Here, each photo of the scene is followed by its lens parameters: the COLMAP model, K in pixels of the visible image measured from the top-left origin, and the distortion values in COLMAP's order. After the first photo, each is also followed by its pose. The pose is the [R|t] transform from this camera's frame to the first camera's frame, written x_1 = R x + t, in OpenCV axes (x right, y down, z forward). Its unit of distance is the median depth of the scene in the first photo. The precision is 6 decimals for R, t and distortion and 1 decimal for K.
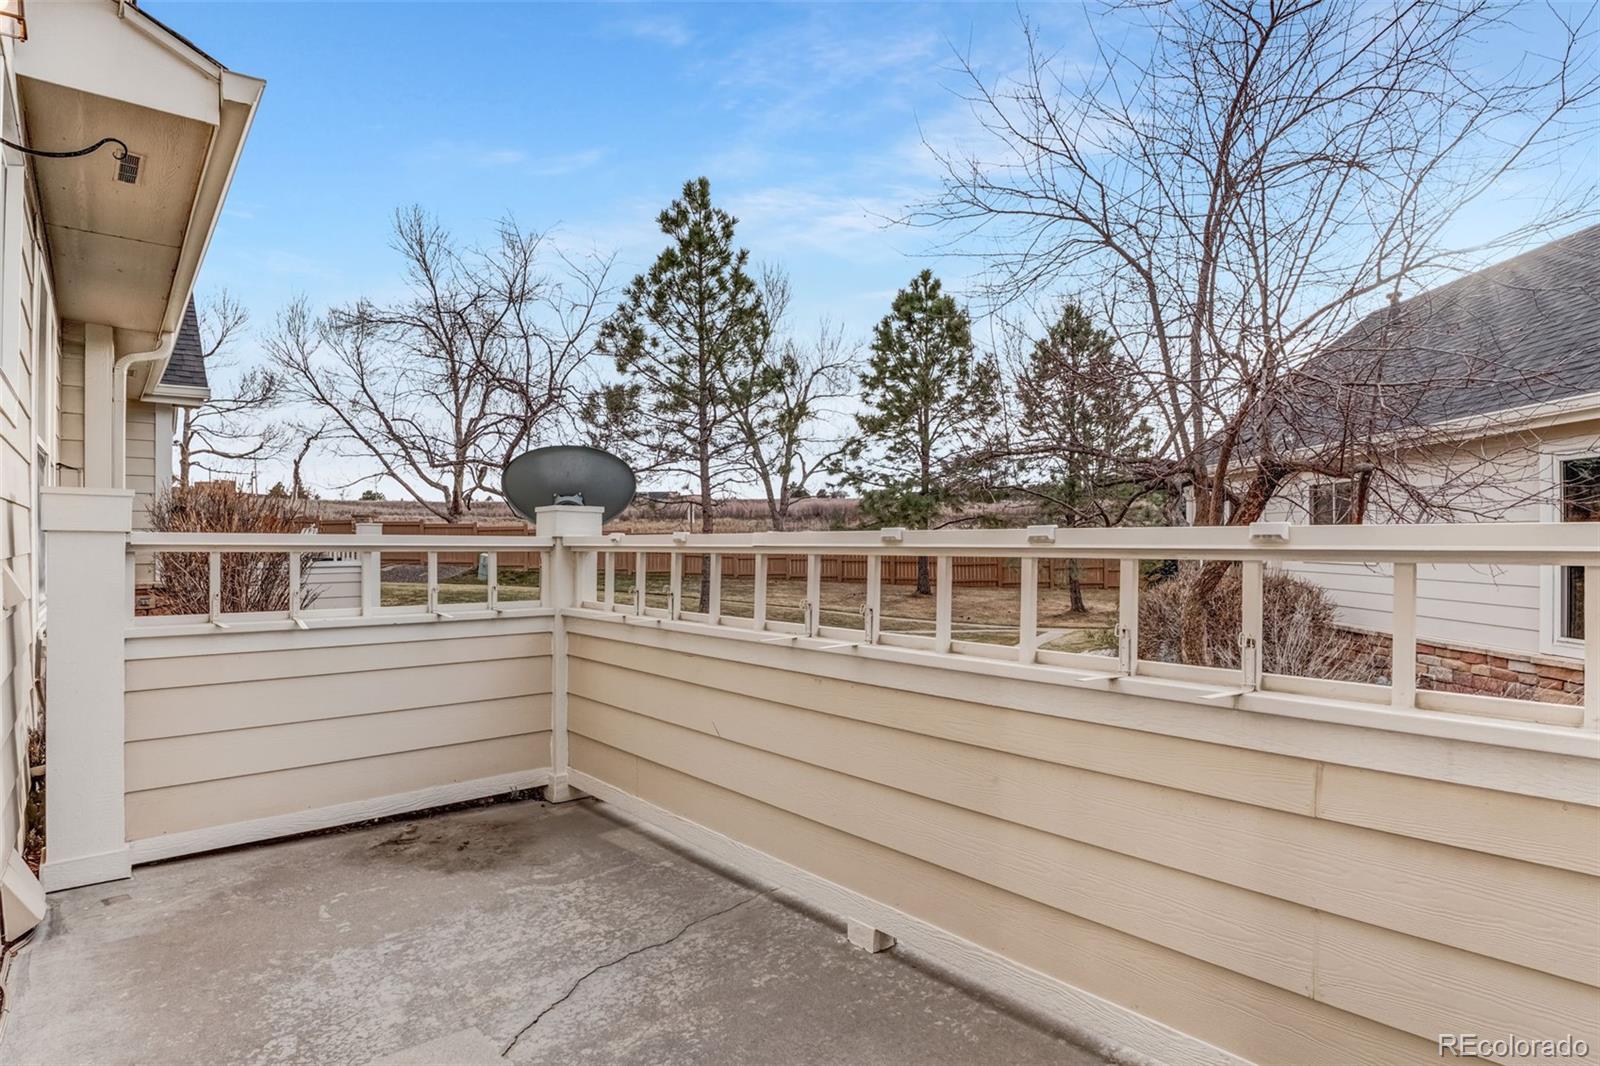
lens RADIAL K [[810.0, 0, 795.5], [0, 810.0, 536.9], [0, 0, 1]] dist [-0.010432, 0.000266]
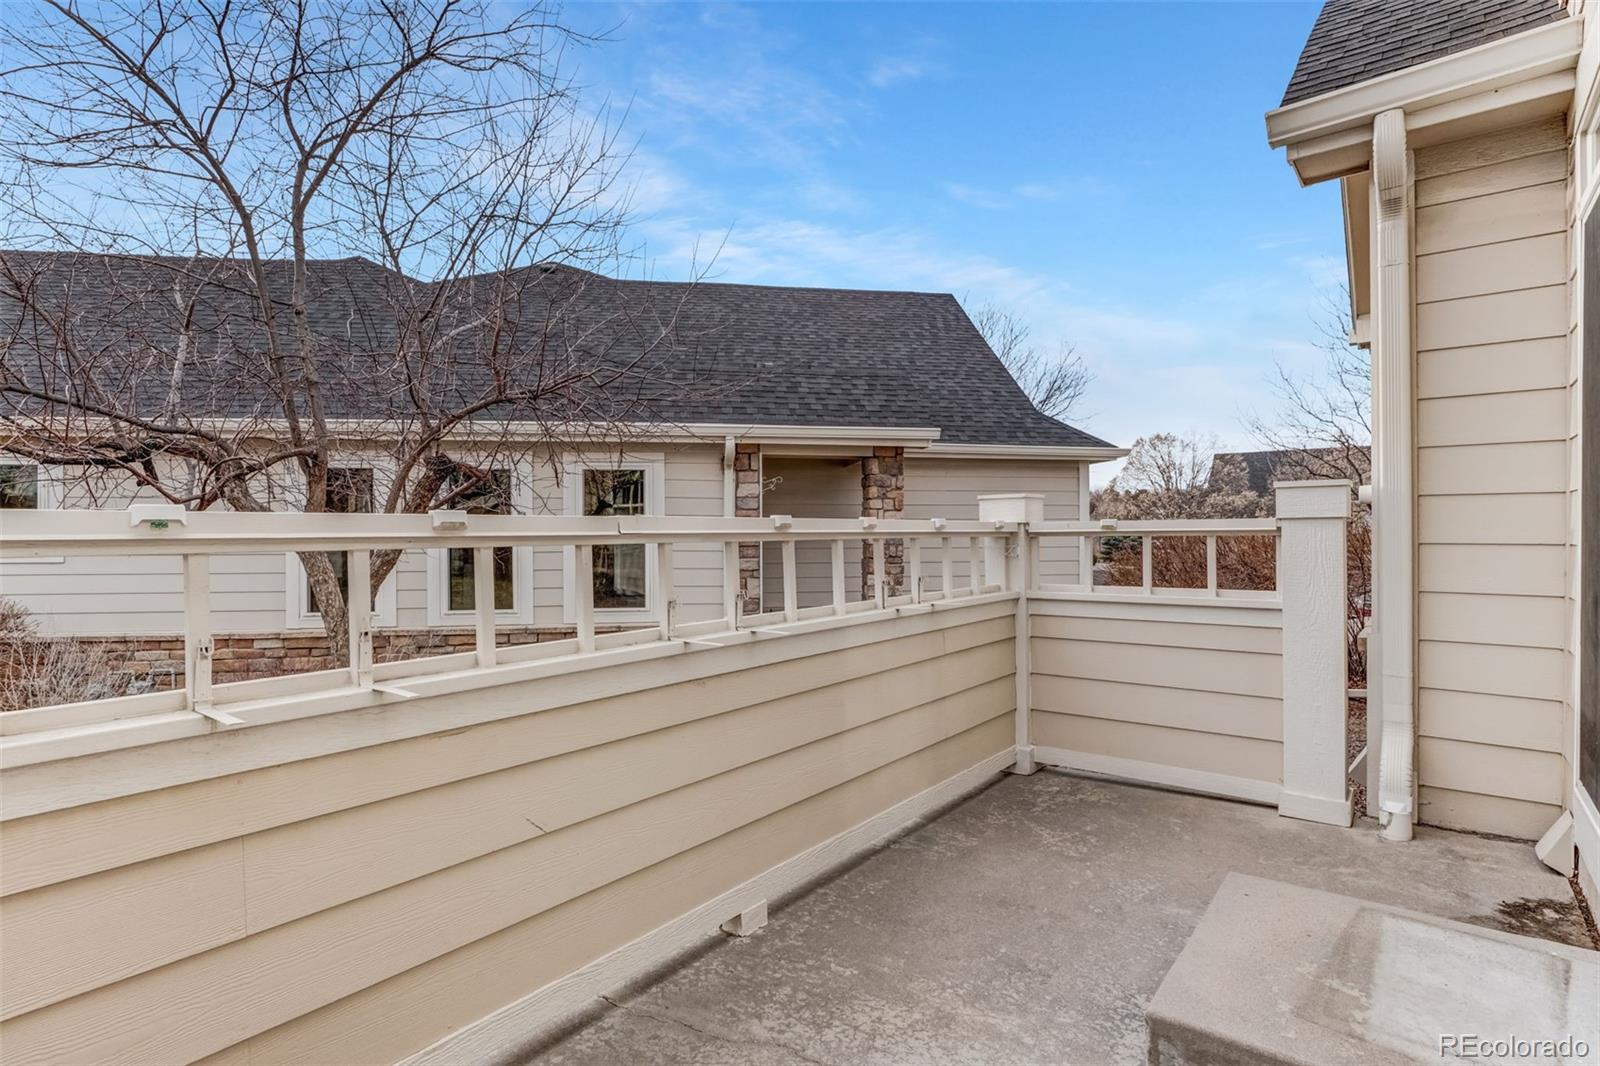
lens RADIAL K [[810.0, 0, 795.5], [0, 810.0, 536.9], [0, 0, 1]] dist [-0.010432, 0.000266]
pose [[-0.173042, 0.002272, 0.984912, -0.907603], [-0.002062, 0.999994, -0.002669, 0.024855], [-0.984912, -0.002493, -0.173036, 1.120733]]
